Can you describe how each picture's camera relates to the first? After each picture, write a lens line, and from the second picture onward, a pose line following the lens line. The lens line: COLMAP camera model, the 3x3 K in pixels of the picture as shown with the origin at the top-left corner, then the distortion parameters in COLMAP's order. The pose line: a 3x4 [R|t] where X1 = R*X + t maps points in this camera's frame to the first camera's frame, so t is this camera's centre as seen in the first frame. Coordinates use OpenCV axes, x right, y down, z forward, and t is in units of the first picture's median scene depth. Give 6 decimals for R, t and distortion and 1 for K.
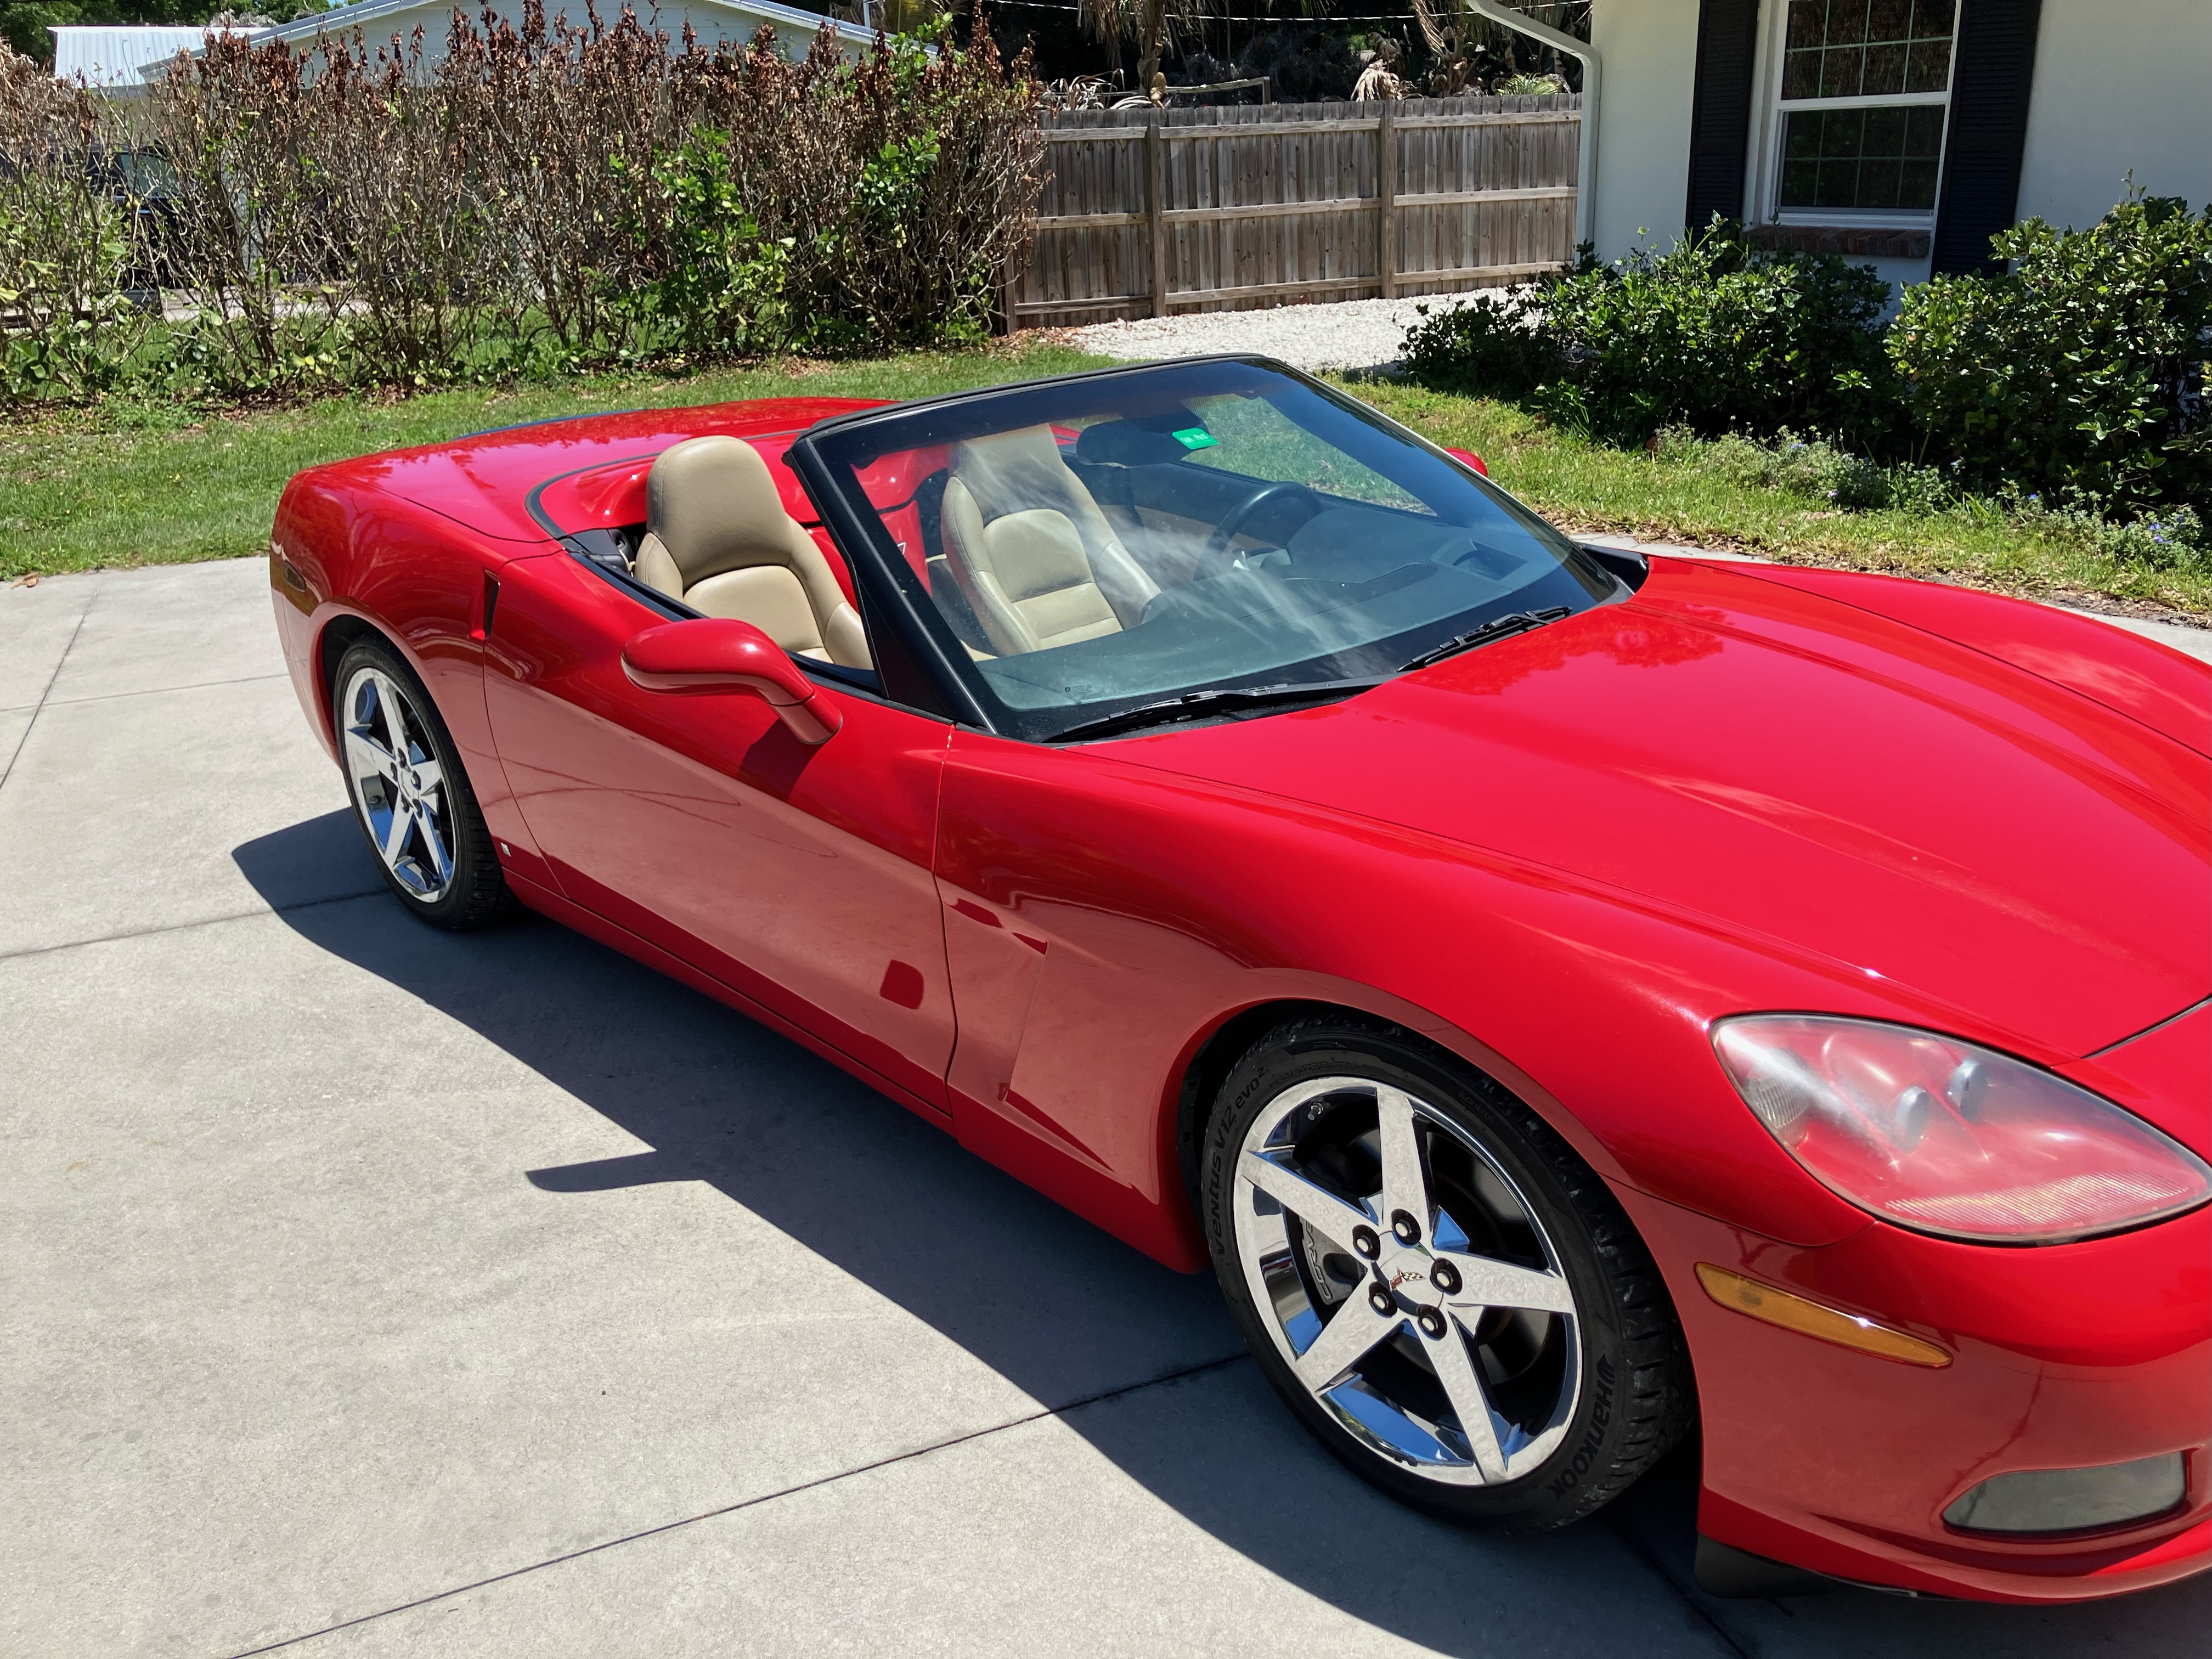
lens RADIAL K [[1797.2, 0, 1127.2], [0, 1797.2, 788.9], [0, 0, 1]] dist [-0.007605, 0.008770]
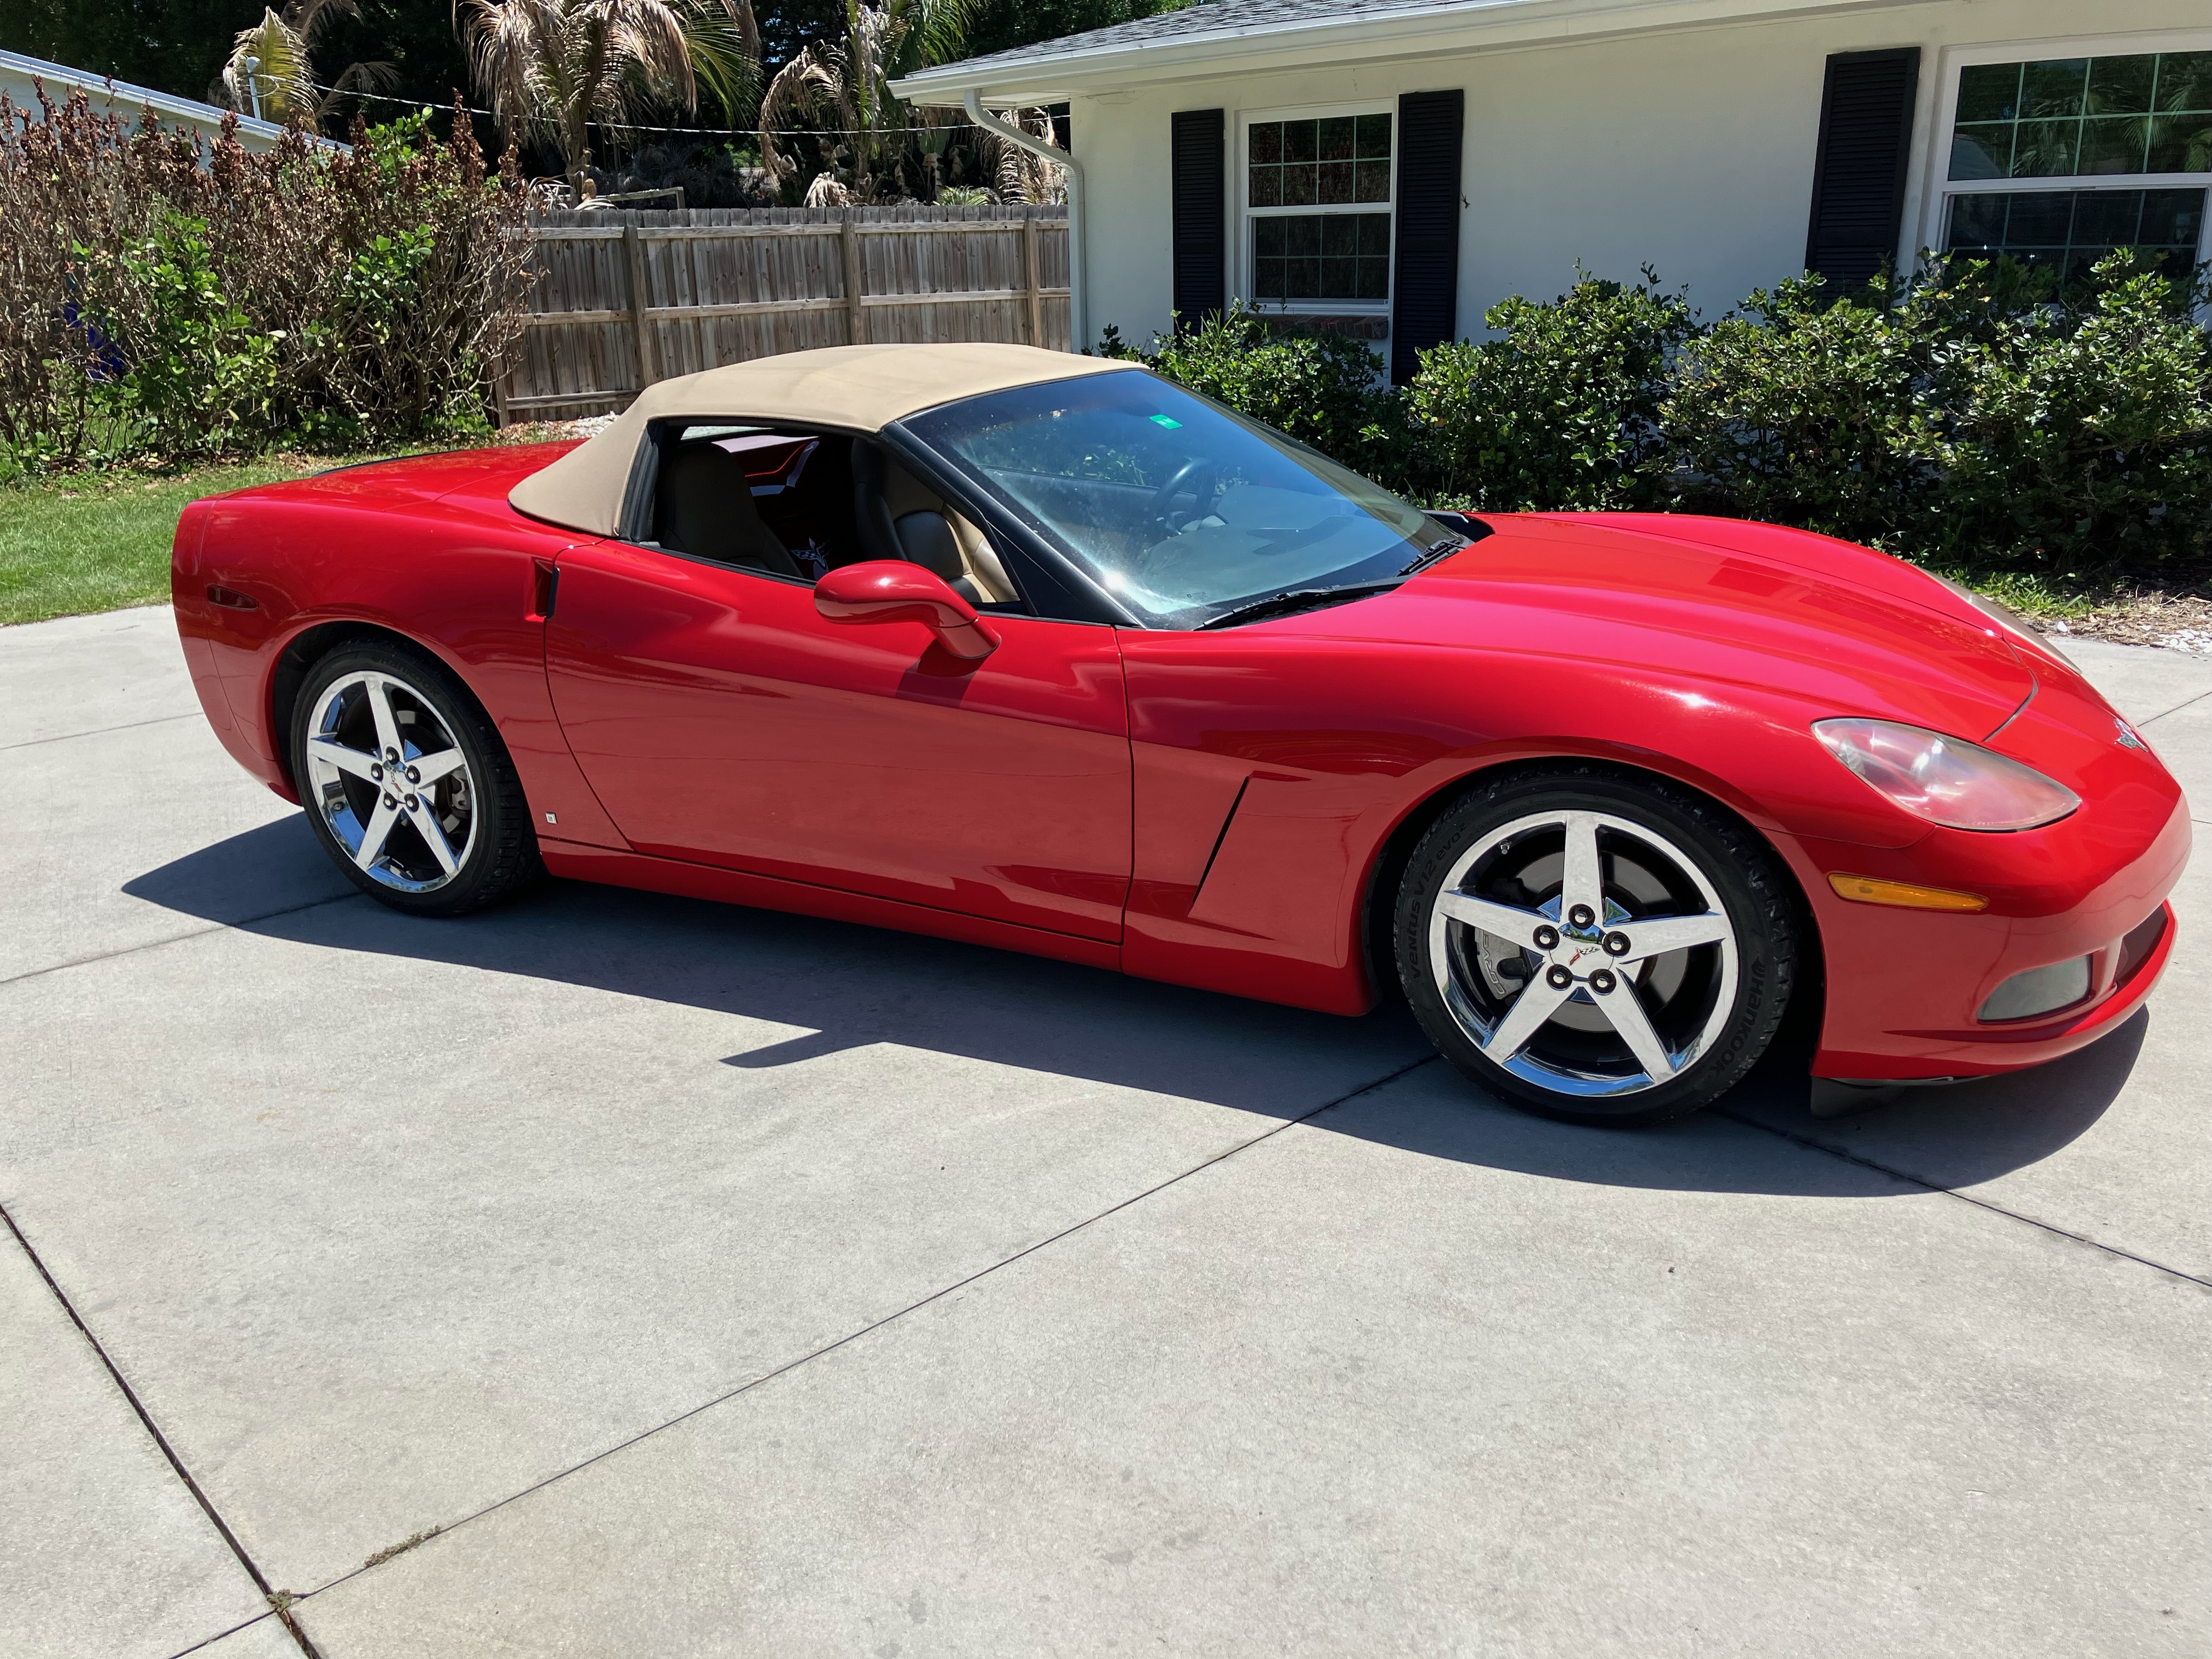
lens RADIAL K [[1795.3, 0, 1067.2], [0, 1795.3, 825.2], [0, 0, 1]] dist [0.005498, 0.010211]
pose [[0.947208, -0.084404, 0.309310, -0.156389], [0.097644, 0.994840, -0.027548, 0.039850], [-0.305389, 0.056296, 0.950562, -0.056030]]
